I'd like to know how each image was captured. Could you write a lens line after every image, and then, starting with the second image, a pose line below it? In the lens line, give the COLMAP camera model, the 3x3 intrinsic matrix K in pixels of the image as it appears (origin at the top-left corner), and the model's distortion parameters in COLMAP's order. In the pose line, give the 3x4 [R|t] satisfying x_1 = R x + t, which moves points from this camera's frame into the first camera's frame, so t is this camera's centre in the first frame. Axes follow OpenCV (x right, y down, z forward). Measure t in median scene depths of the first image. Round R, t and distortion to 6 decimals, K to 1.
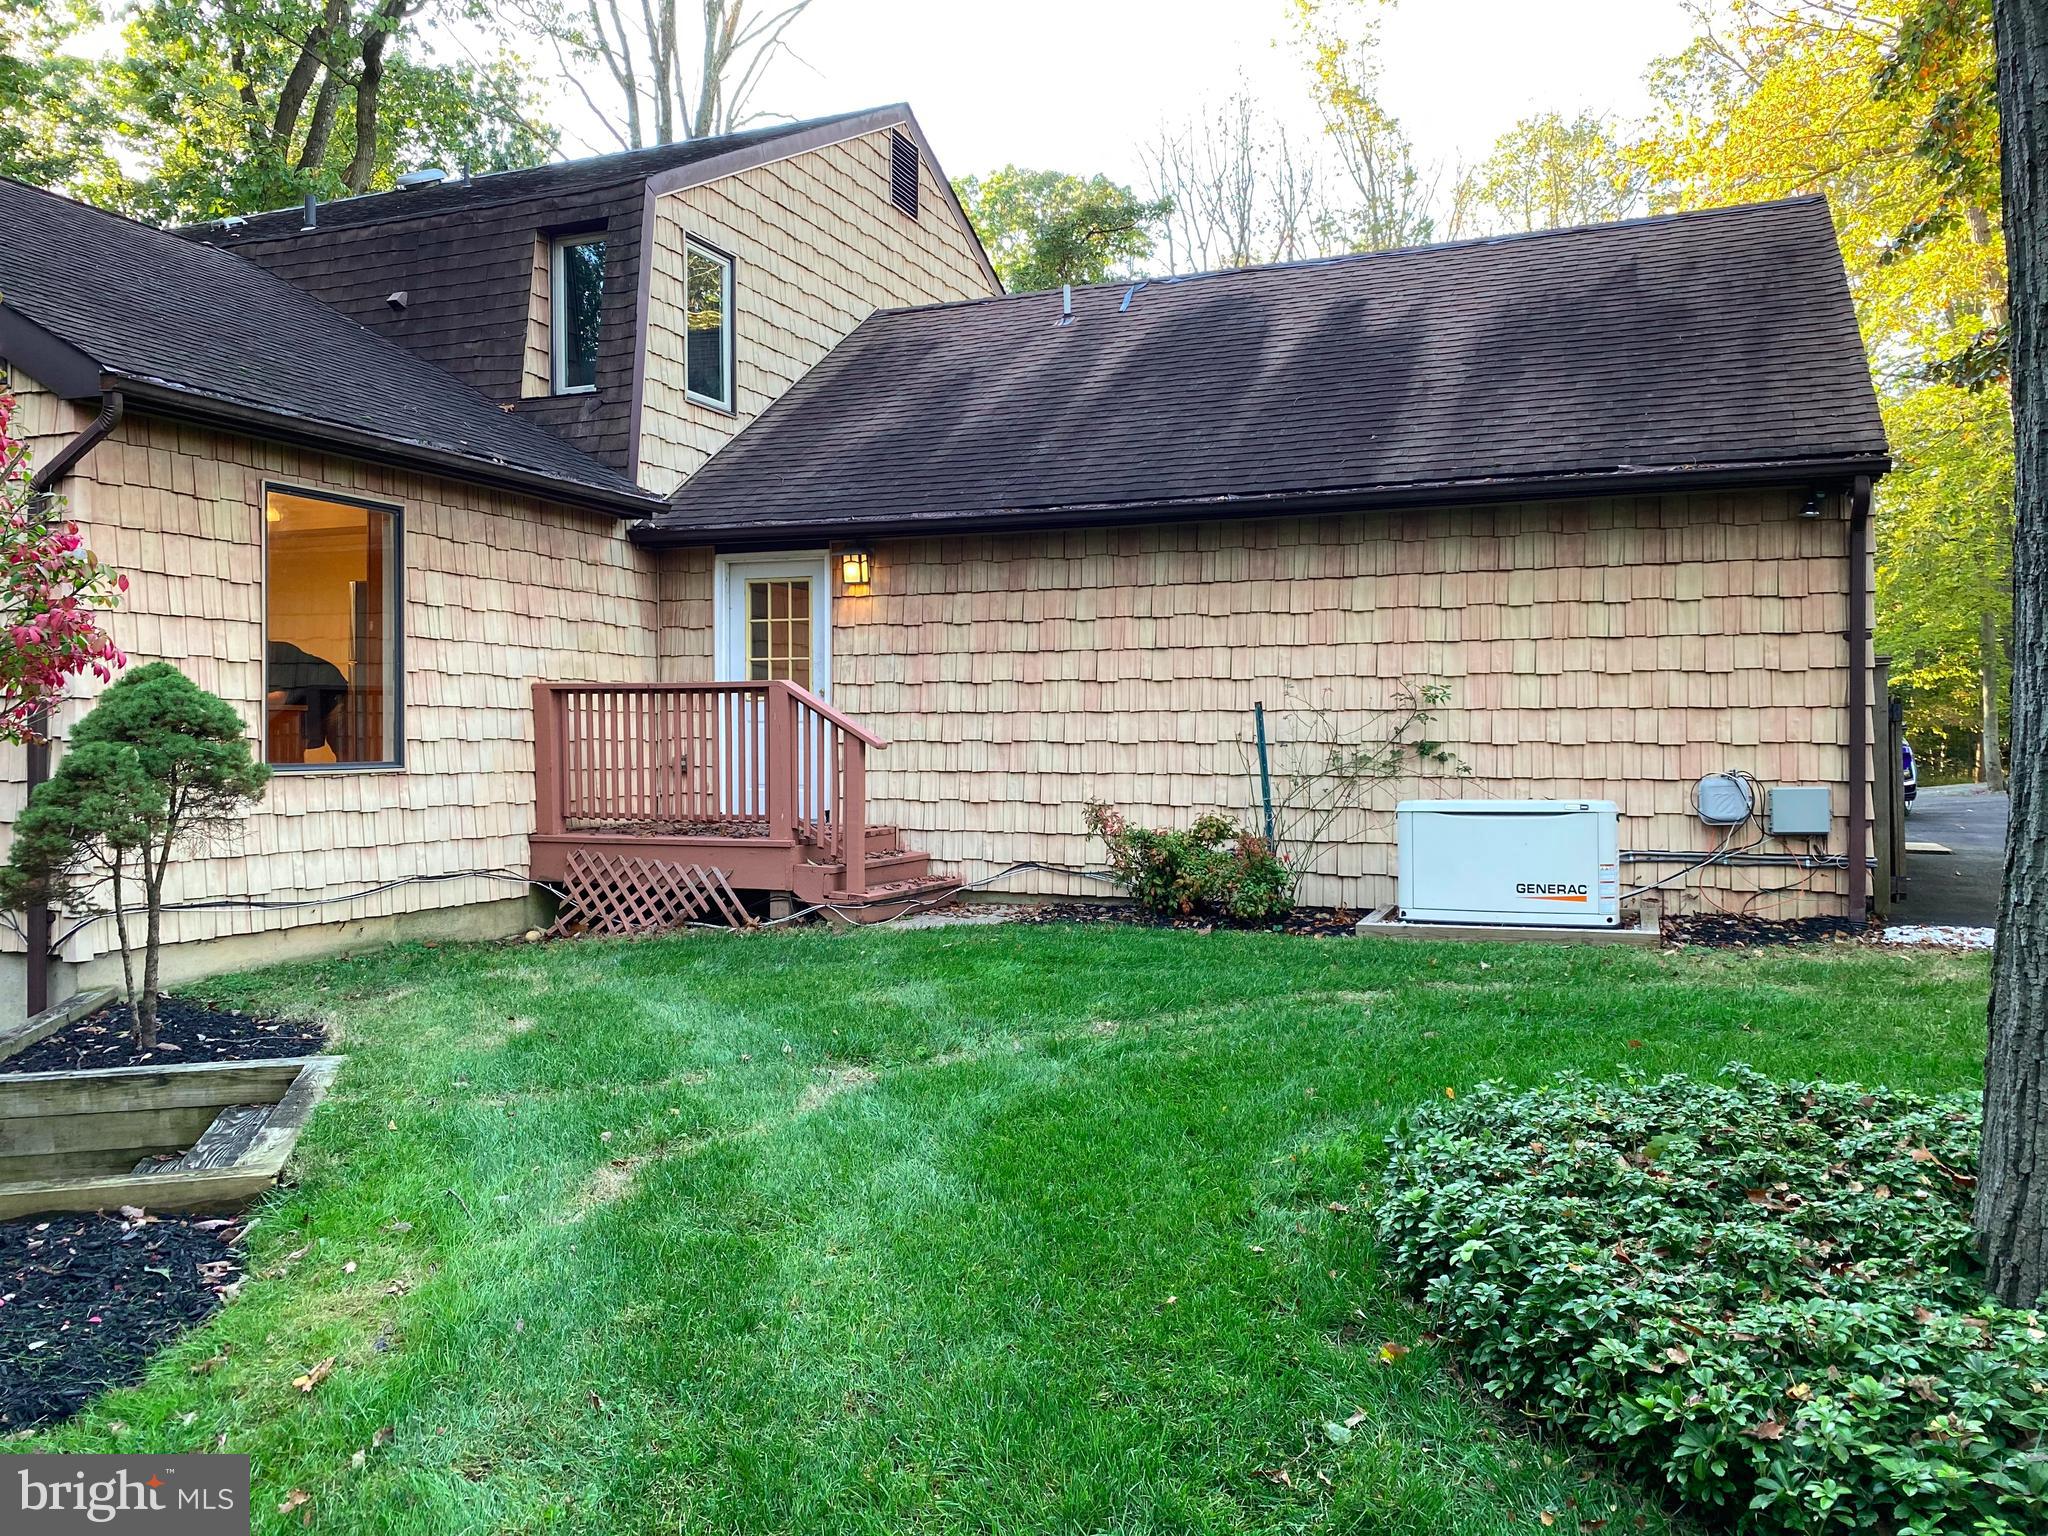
lens RADIAL K [[1577.7, 0, 1027.9], [0, 1577.7, 776.5], [0, 0, 1]] dist [0.078357, -0.090989]
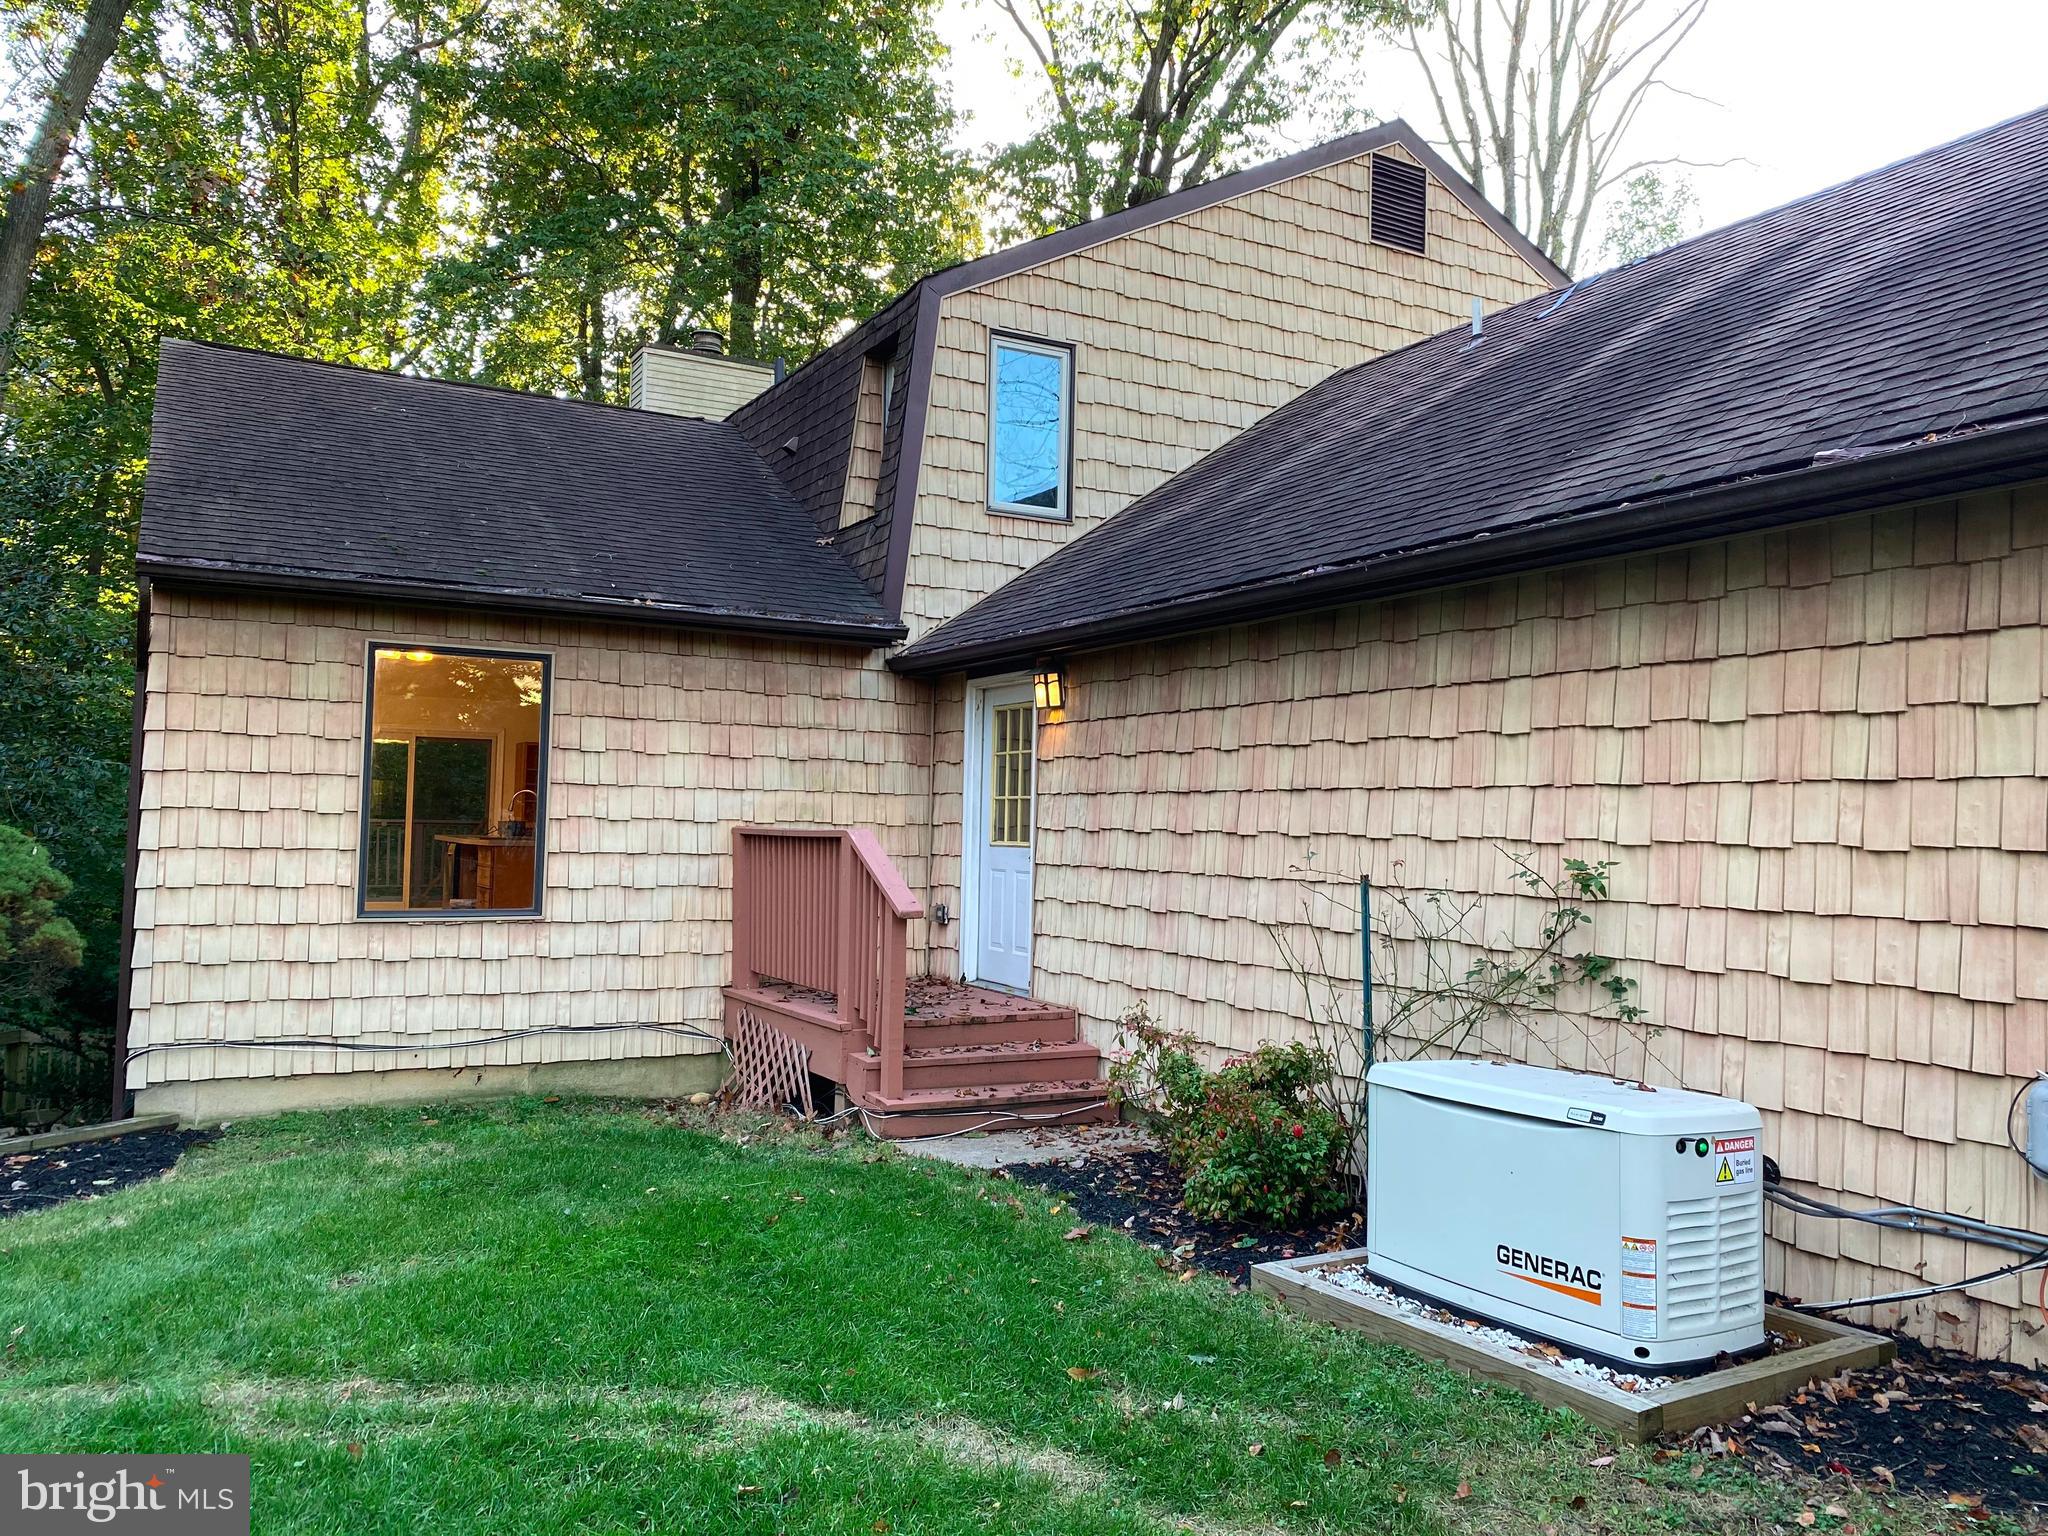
lens RADIAL K [[1577.7, 0, 1016.9], [0, 1577.7, 766.4], [0, 0, 1]] dist [0.078357, -0.090989]
pose [[0.778200, -0.009762, -0.627941, 0.445256], [-0.035422, 0.997605, -0.059406, -0.047969], [0.627017, 0.068473, 0.775991, 0.396272]]
